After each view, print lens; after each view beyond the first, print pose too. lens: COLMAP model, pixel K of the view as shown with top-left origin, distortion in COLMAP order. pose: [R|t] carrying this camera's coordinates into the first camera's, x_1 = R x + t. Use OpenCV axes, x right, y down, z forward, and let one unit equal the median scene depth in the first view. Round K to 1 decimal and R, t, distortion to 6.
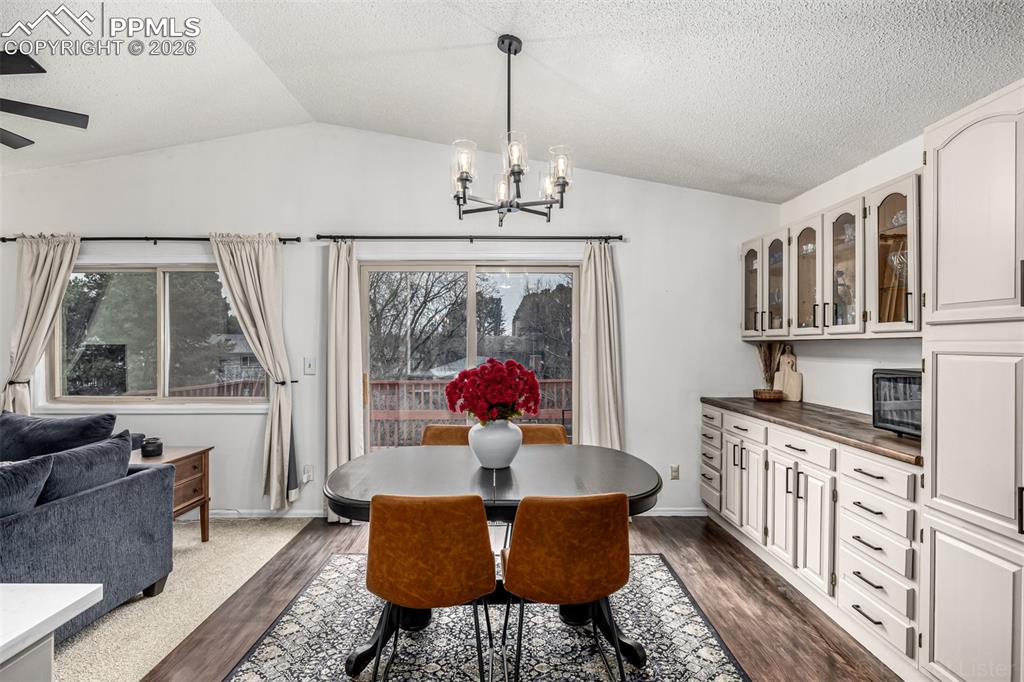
lens RADIAL K [[503.7, 0, 509.4], [0, 503.7, 343.4], [0, 0, 1]] dist [-0.006108, 0.000321]
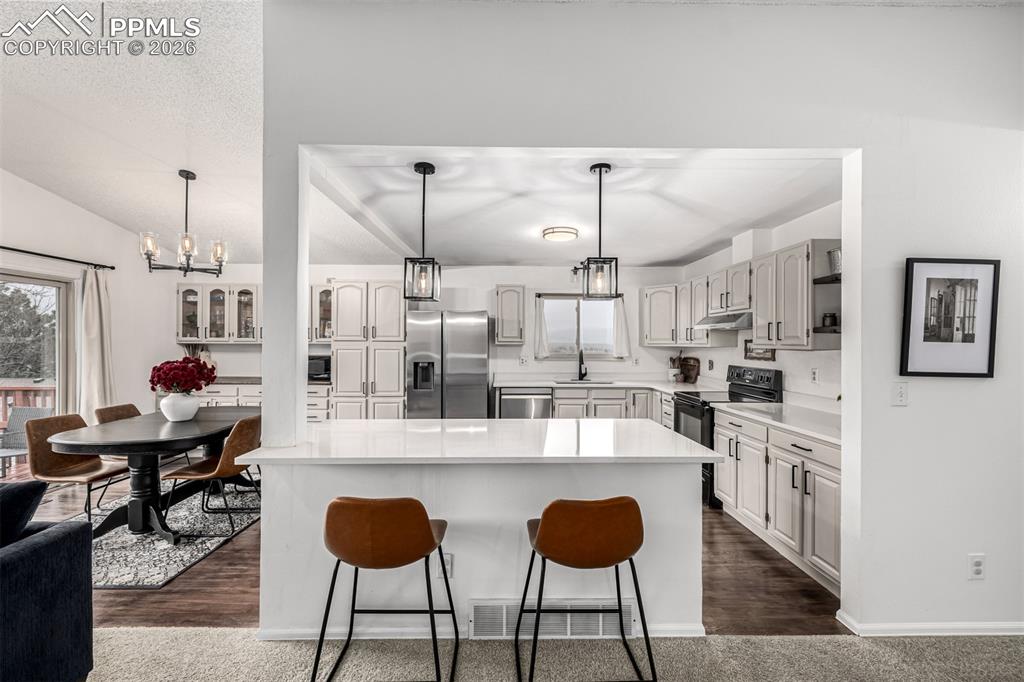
lens RADIAL K [[429.5, 0, 510.2], [0, 429.5, 342.7], [0, 0, 1]] dist [-0.000909, 0.000055]
pose [[0.002664, -0.002569, 0.999993, -1.120450], [-0.007591, 0.999968, 0.002589, -0.023819], [-0.999968, -0.007598, 0.002644, -0.087265]]
